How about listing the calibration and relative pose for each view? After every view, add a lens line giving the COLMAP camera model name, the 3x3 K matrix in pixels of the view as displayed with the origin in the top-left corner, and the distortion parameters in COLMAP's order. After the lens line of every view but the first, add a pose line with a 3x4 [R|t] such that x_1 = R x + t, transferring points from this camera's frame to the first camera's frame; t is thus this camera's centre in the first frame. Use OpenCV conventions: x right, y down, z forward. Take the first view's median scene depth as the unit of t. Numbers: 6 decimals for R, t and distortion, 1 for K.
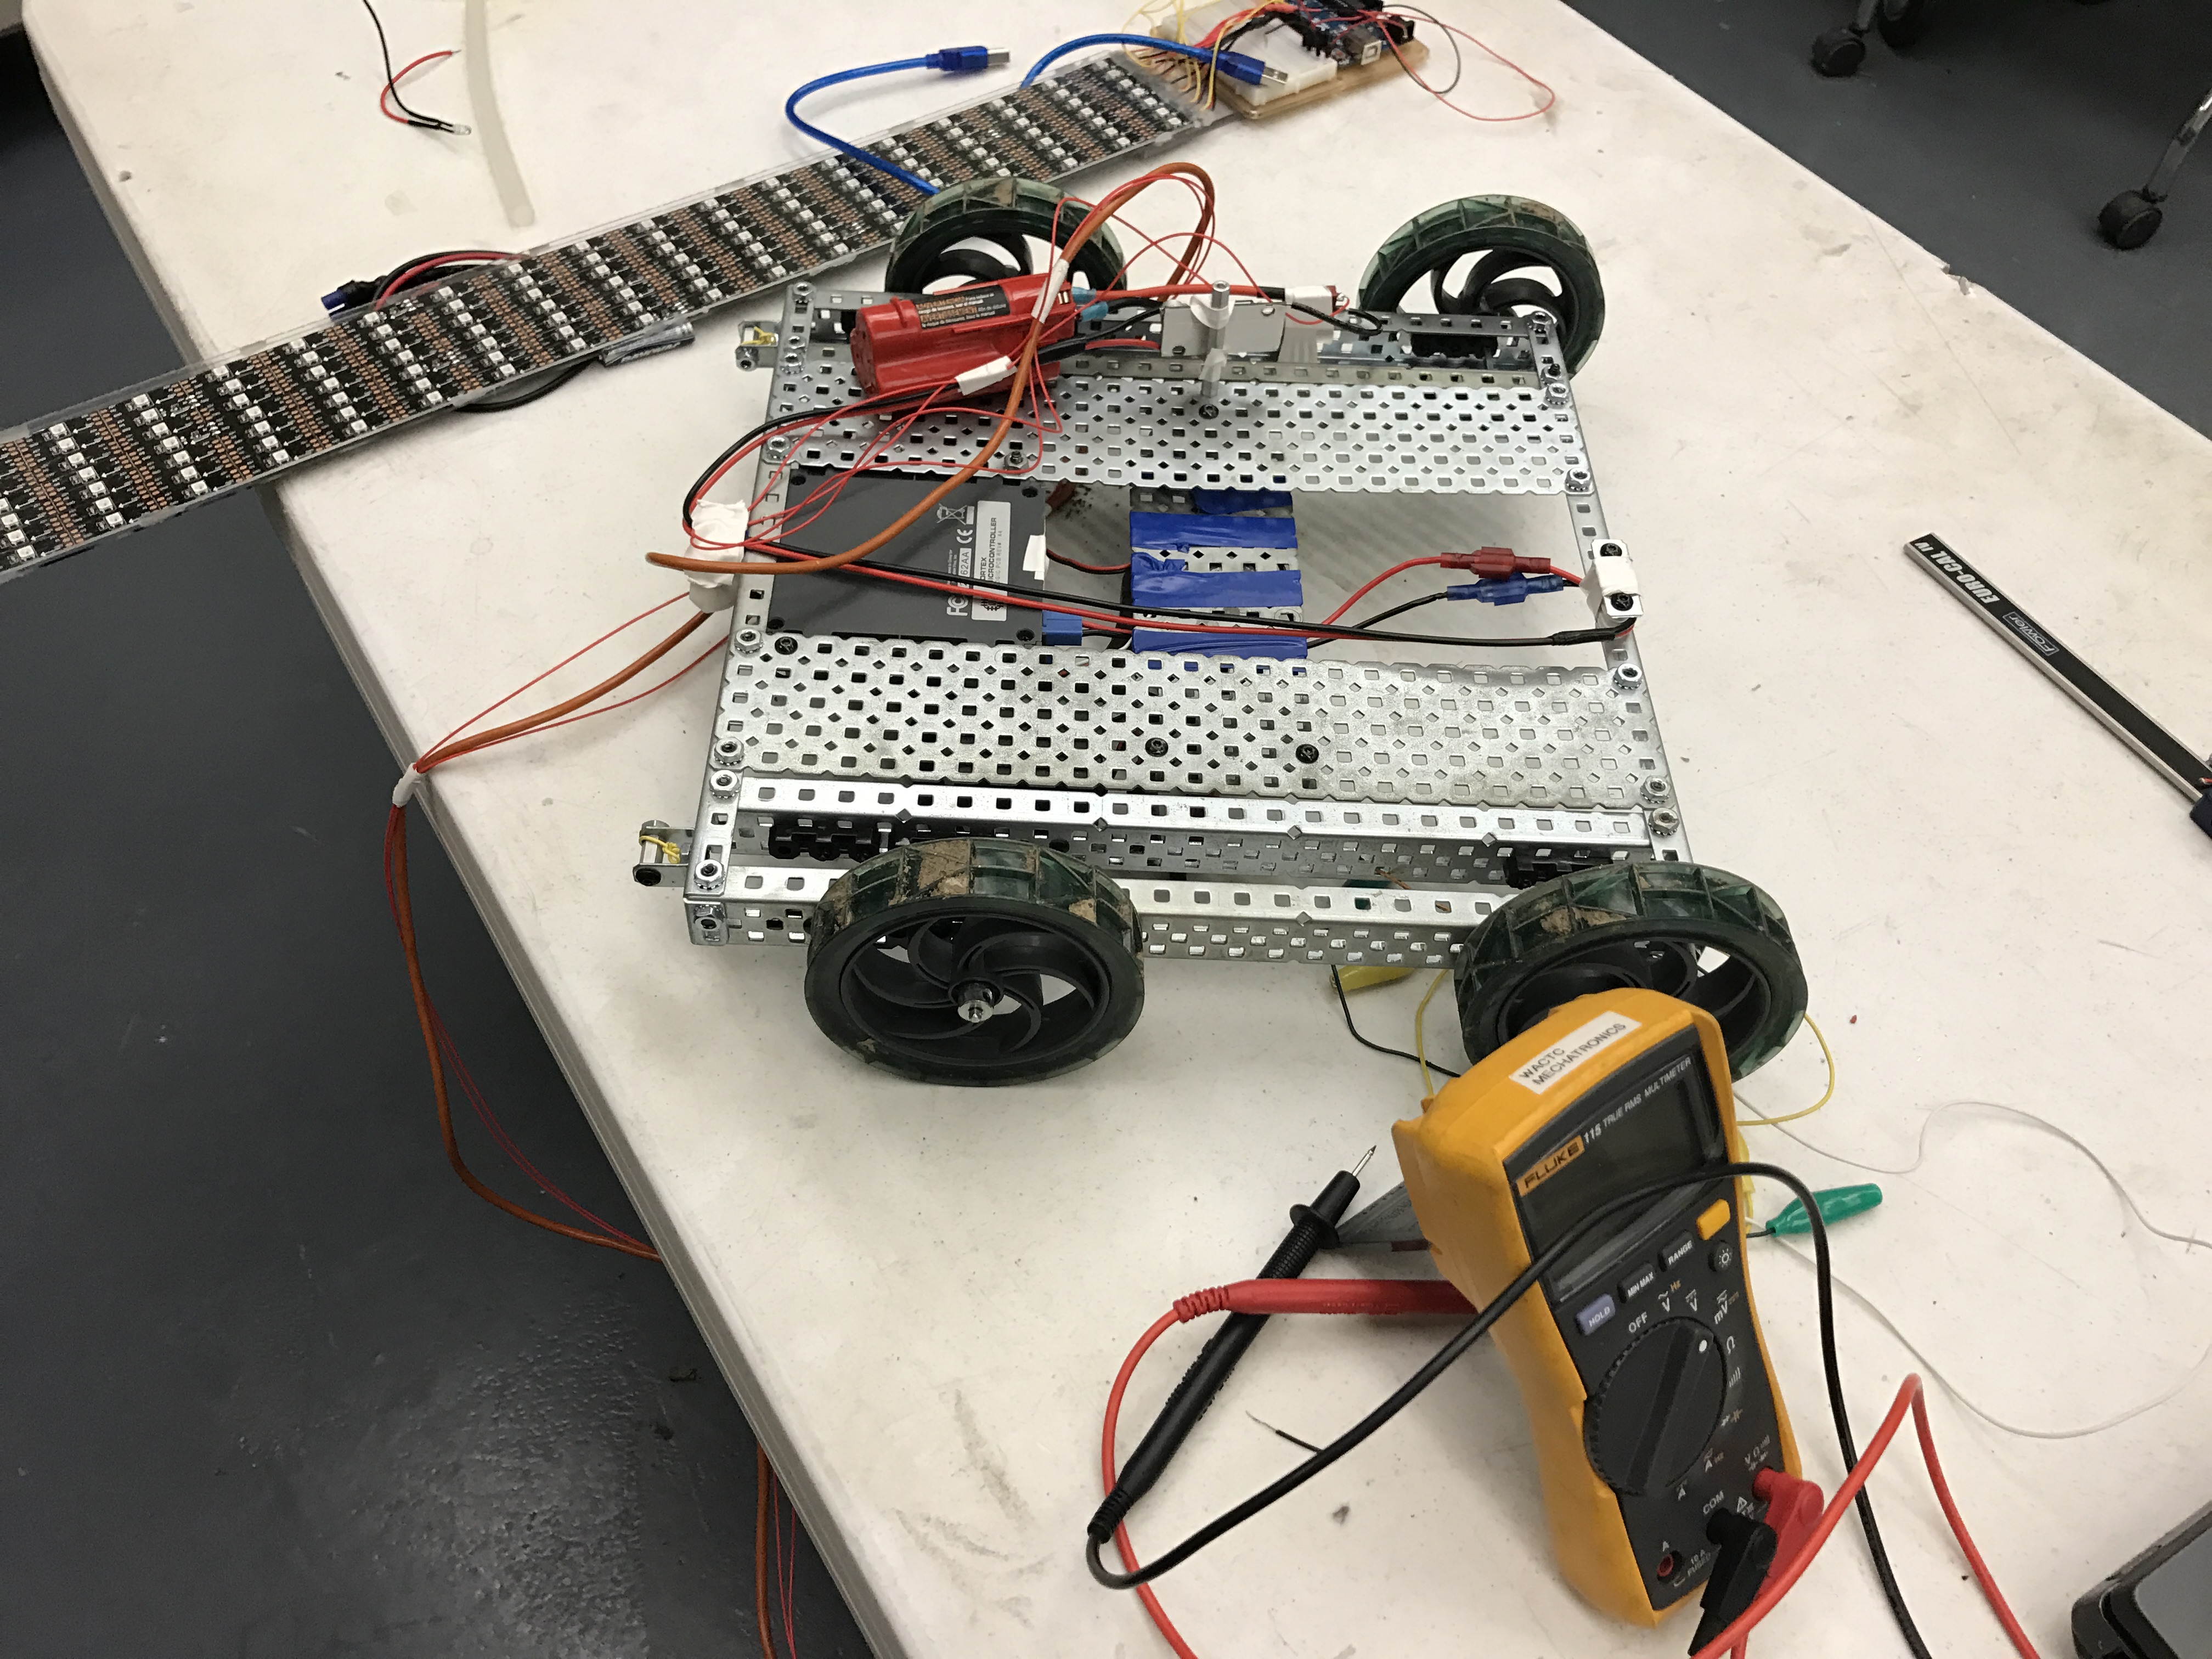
lens RADIAL K [[1867.5, 0, 1018.8], [0, 1867.5, 859.5], [0, 0, 1]] dist [0.050702, -0.029642]
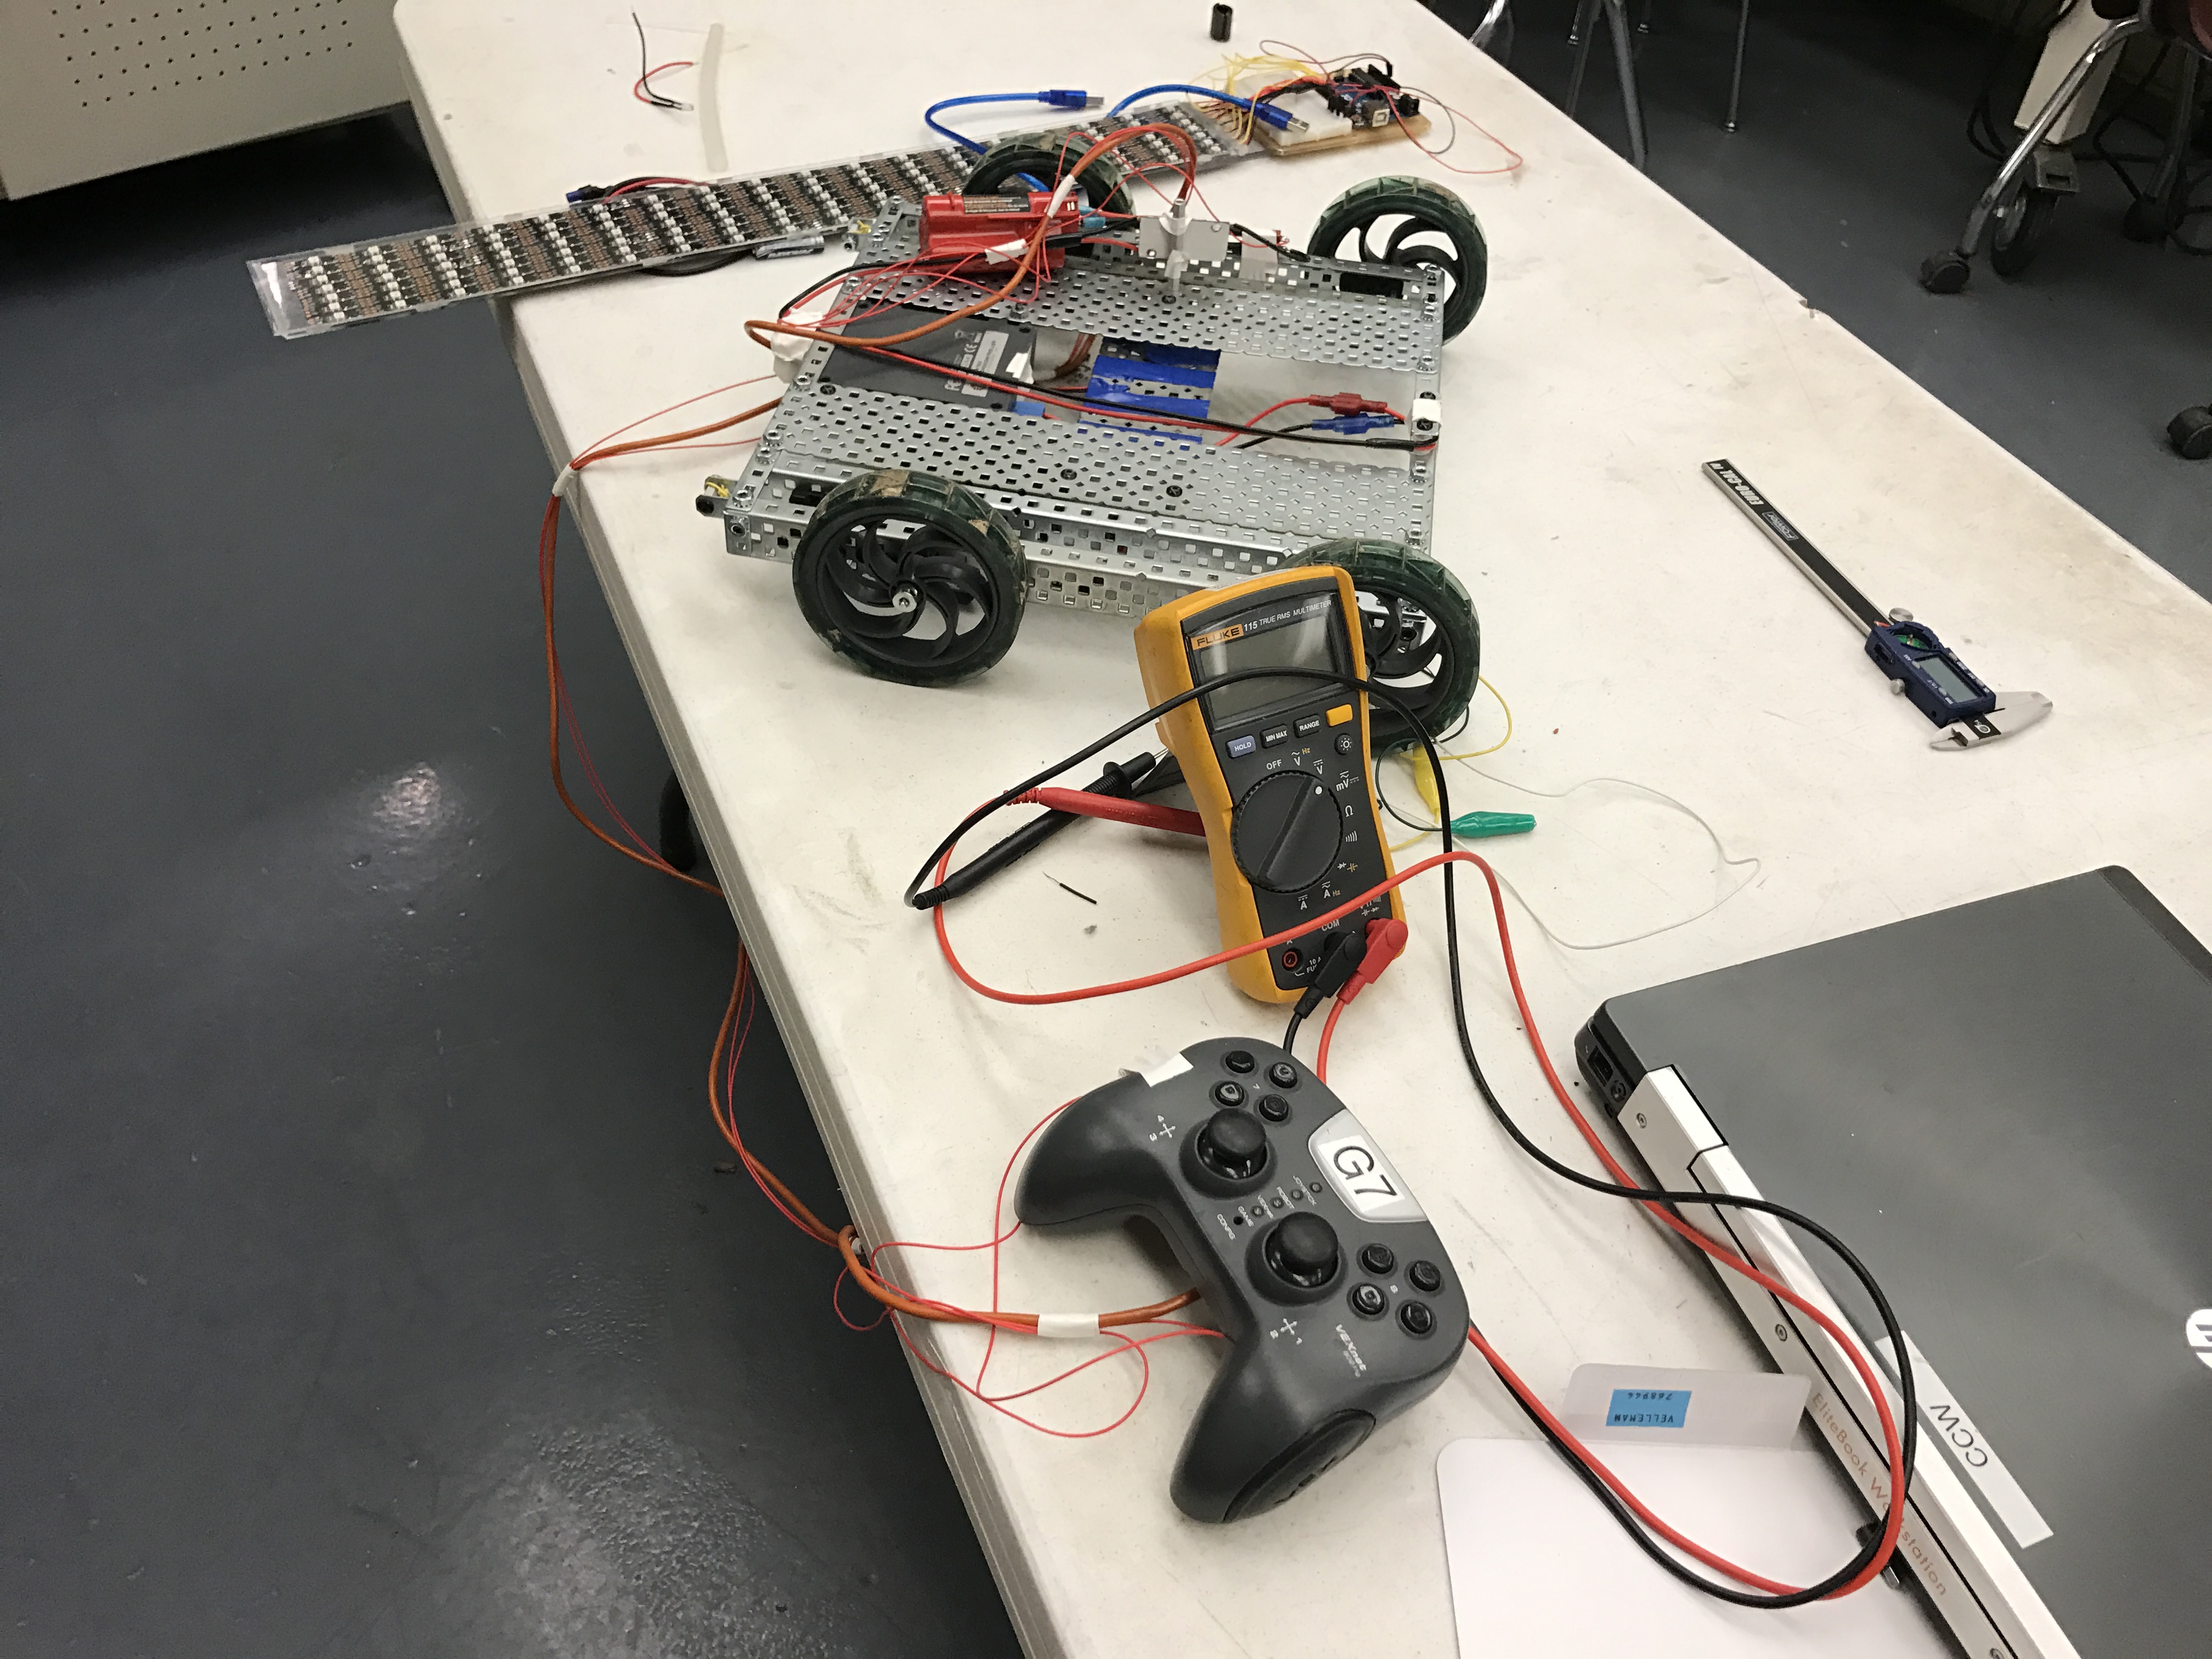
lens RADIAL K [[1867.5, 0, 1033.4], [0, 1867.5, 900.0], [0, 0, 1]] dist [0.050702, -0.029642]
pose [[0.987141, 0.118693, -0.107077, 0.205837], [-0.129234, 0.986804, -0.097550, 0.347383], [0.094086, 0.110133, 0.989454, -0.327010]]
